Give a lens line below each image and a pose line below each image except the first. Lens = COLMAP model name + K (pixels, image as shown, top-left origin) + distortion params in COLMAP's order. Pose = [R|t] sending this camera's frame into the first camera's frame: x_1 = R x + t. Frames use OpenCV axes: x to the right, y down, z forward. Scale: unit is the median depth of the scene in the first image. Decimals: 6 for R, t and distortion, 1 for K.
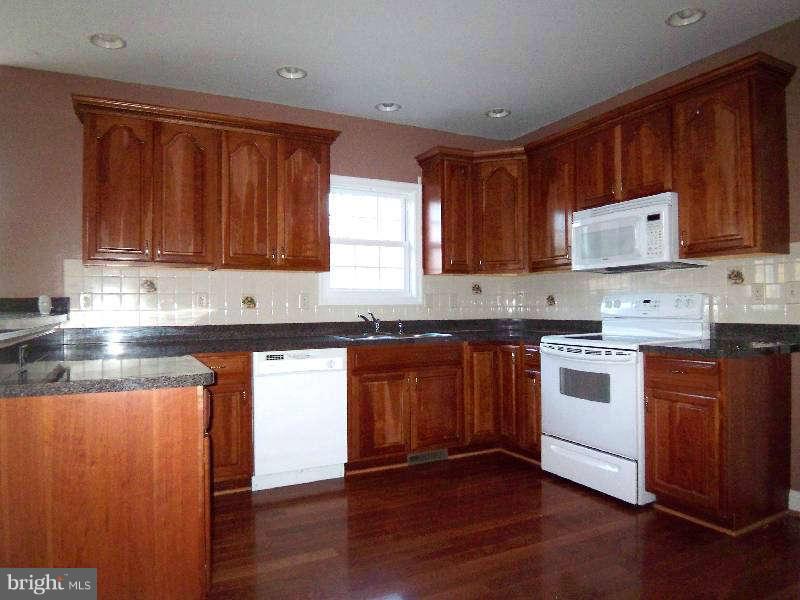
lens RADIAL K [[536.6, 0, 400.0], [0, 536.6, 300.0], [0, 0, 1]] dist [-0.000032, -0.055816]
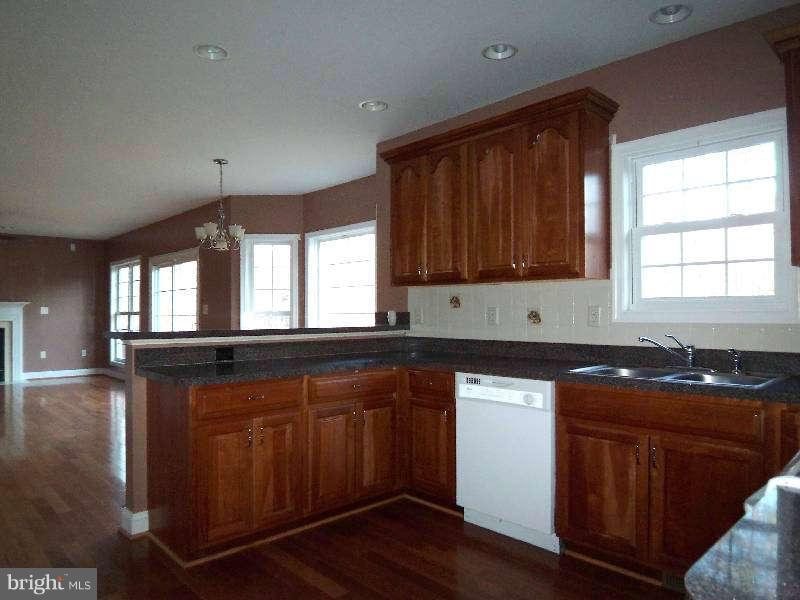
lens RADIAL K [[536.6, 0, 400.0], [0, 536.6, 300.0], [0, 0, 1]] dist [-0.000032, -0.055816]
pose [[0.288069, -0.013428, -0.957515, 0.543623], [0.011219, 0.999880, -0.010647, -0.018377], [0.957544, -0.007676, 0.288185, 0.572048]]
